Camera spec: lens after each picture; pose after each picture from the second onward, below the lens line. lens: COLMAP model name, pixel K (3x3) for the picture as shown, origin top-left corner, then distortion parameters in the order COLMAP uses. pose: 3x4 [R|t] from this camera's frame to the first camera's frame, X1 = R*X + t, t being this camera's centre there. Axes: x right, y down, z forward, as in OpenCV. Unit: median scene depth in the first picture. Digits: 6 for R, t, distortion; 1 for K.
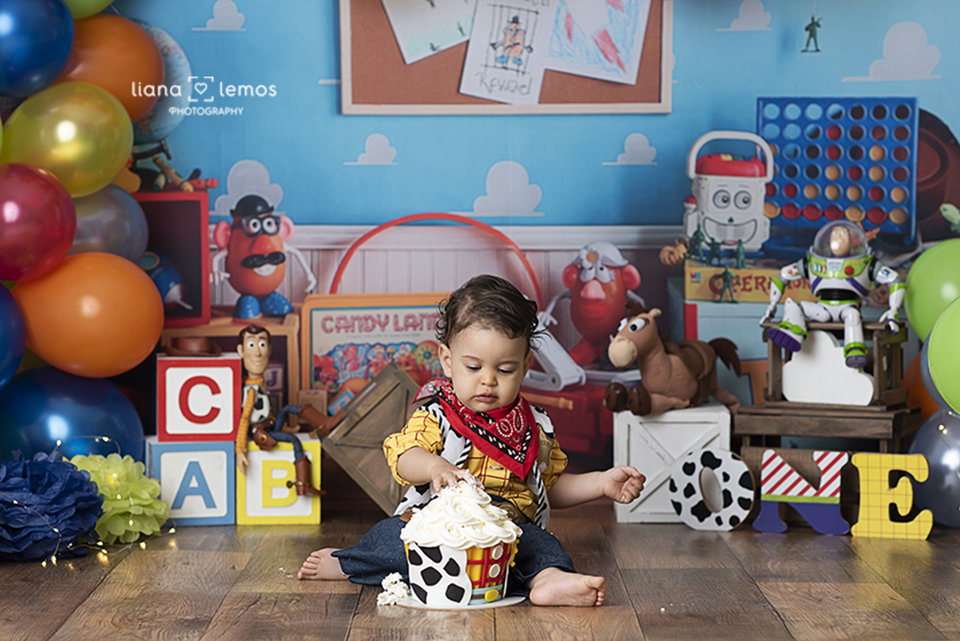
lens RADIAL K [[2462.8, 0, 494.6], [0, 2462.8, 321.4], [0, 0, 1]] dist [0.042442, -1.397013]
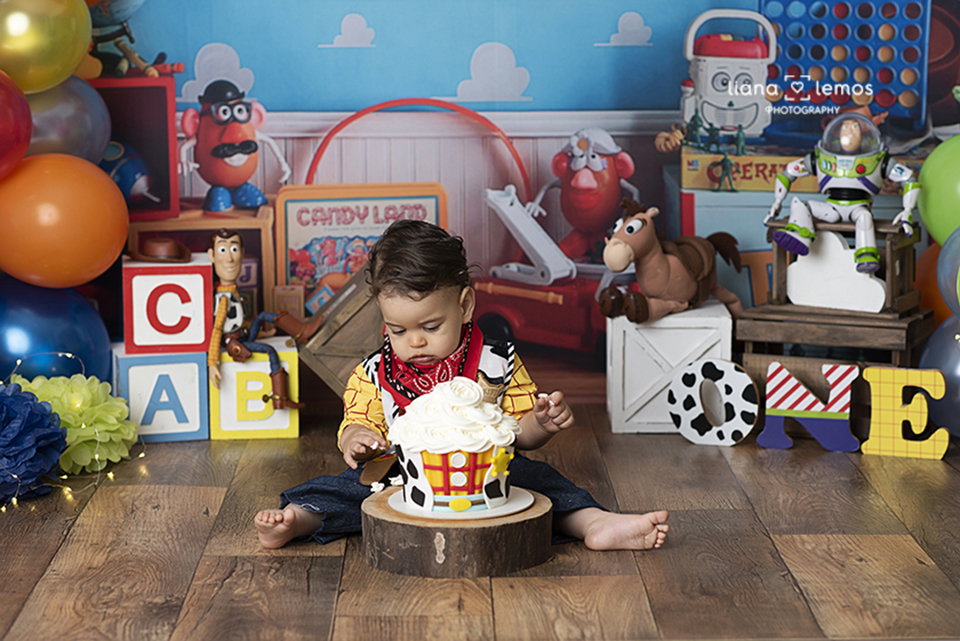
lens RADIAL K [[2315.4, 0, 477.3], [0, 2315.4, 319.5], [0, 0, 1]] dist [0.000017, -0.589354]
pose [[0.999949, -0.006237, 0.007970, -0.008993], [0.005348, 0.994232, 0.107116, -0.057788], [-0.008593, -0.107067, 0.994215, 0.119177]]
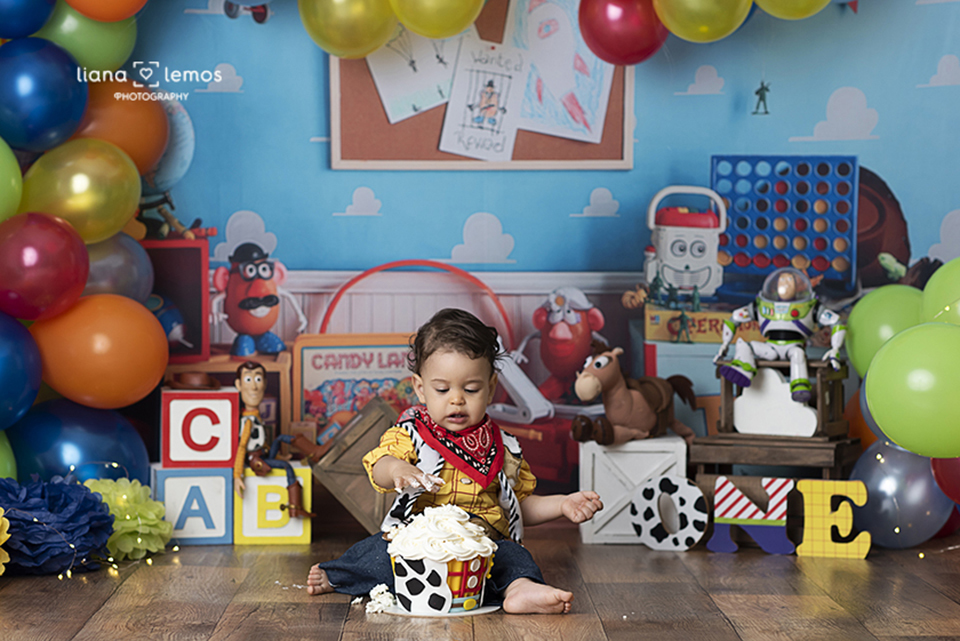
lens RADIAL K [[2357.3, 0, 481.2], [0, 2357.3, 322.3], [0, 0, 1]] dist [-0.009235, -0.096956]
pose [[0.999960, 0.003545, 0.008227, -0.004172], [-0.003376, 0.999785, -0.020444, 0.005220], [-0.008298, 0.020415, 0.999757, -0.046218]]
